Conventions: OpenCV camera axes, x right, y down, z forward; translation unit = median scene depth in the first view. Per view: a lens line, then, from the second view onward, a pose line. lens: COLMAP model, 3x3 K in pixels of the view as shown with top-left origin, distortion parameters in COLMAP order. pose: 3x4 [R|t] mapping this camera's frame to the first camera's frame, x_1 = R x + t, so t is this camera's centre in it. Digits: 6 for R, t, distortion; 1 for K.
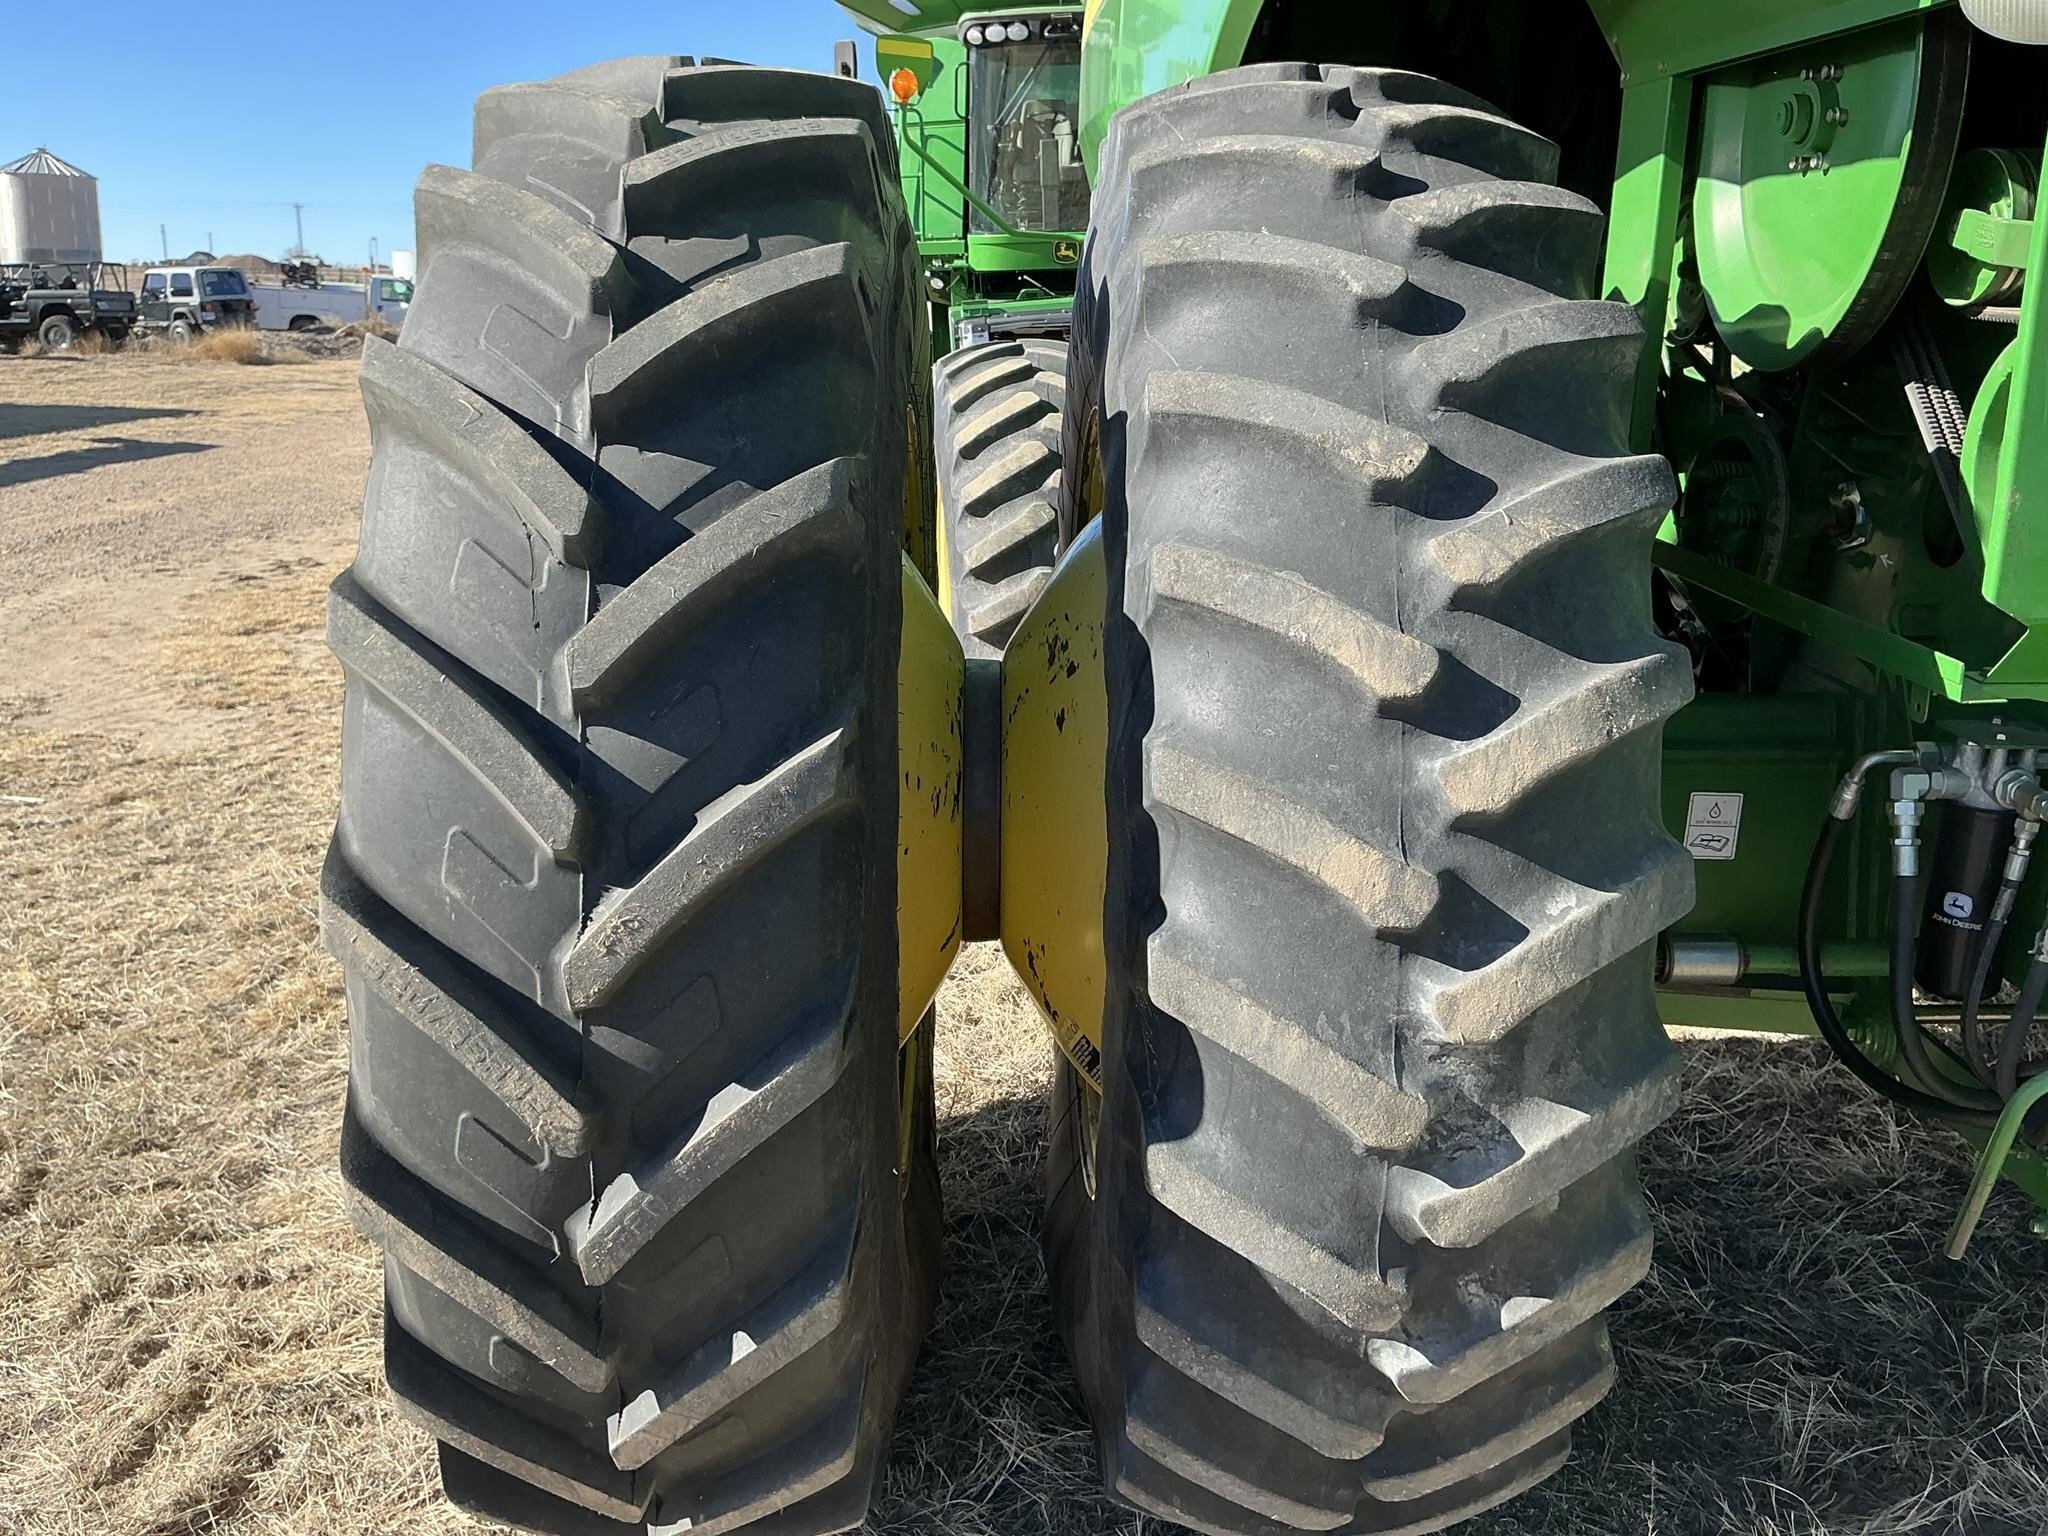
lens RADIAL K [[1729.1, 0, 1024.9], [0, 1729.1, 772.2], [0, 0, 1]] dist [0.140023, -0.267972]
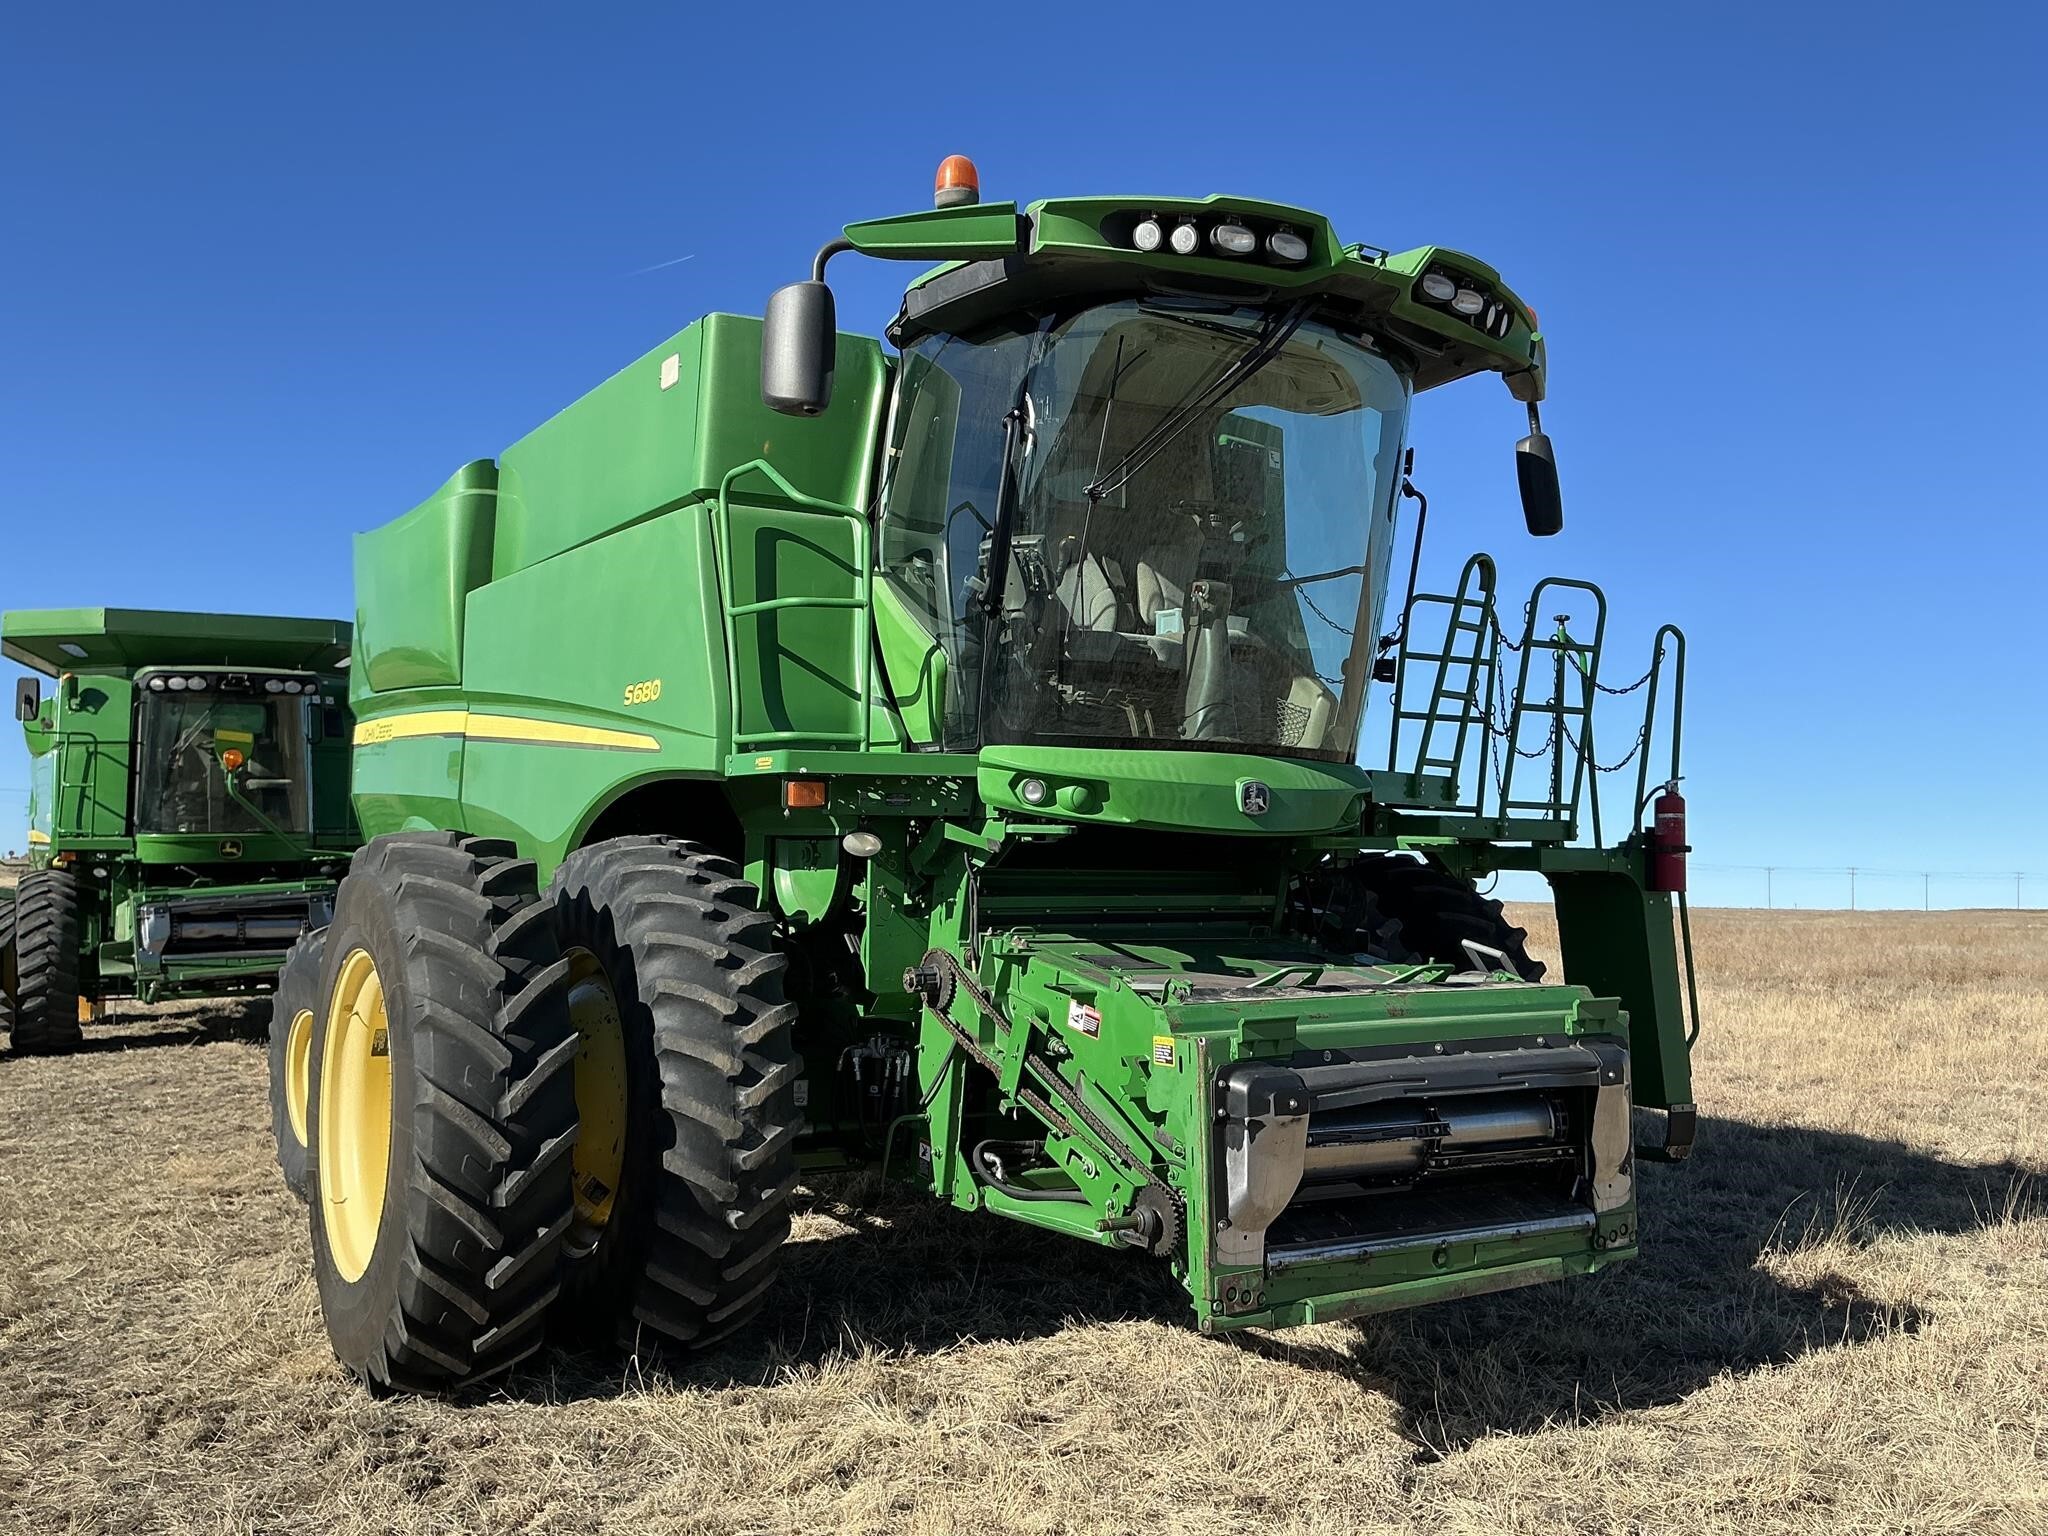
lens RADIAL K [[1729.1, 0, 1024.9], [0, 1729.1, 772.2], [0, 0, 1]] dist [0.140023, -0.267972]
pose [[0.859062, 0.031765, 0.510885, -1.108296], [0.131422, 0.950928, -0.280114, 0.561953], [-0.494712, 0.307776, 0.812732, -2.399707]]
